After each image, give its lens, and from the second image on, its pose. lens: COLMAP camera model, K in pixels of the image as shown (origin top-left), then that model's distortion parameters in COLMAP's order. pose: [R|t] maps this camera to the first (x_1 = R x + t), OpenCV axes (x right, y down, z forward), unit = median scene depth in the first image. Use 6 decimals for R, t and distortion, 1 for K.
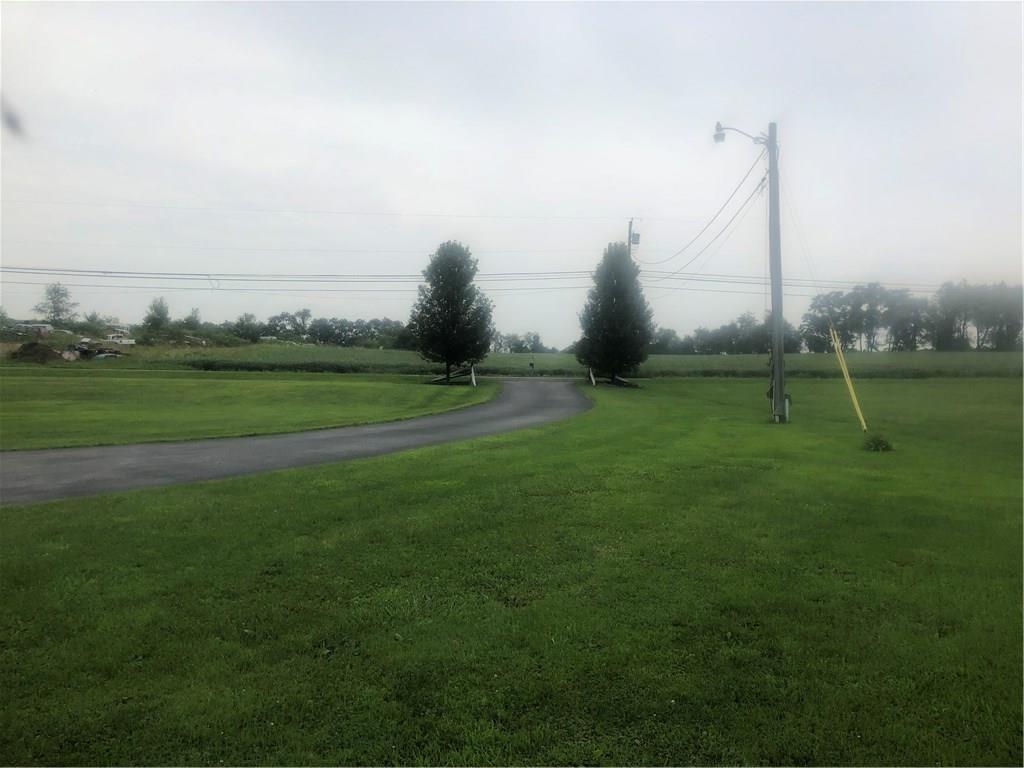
lens RADIAL K [[847.6, 0, 510.0], [0, 847.6, 379.2], [0, 0, 1]] dist [0.011291, -0.000461]
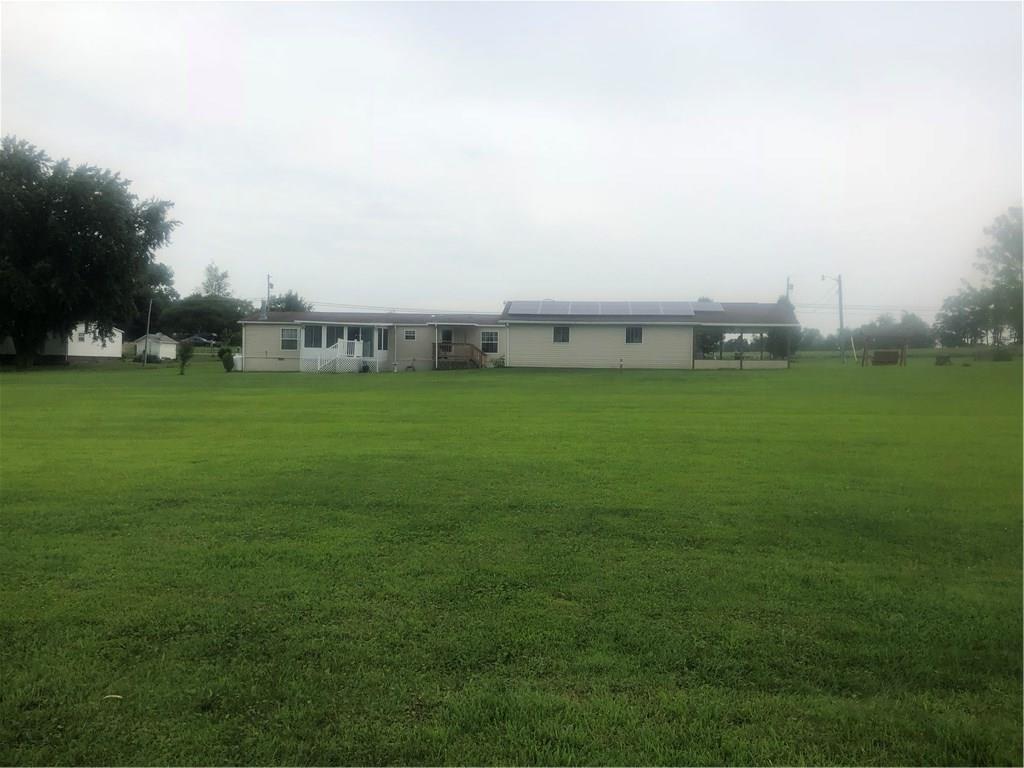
lens RADIAL K [[847.6, 0, 515.7], [0, 847.6, 388.4], [0, 0, 1]] dist [0.011291, -0.000461]
pose [[0.988228, -0.008237, -0.152764, -0.038578], [0.009608, 0.999920, 0.008240, 0.008824], [0.152683, -0.009611, 0.988228, -0.218064]]
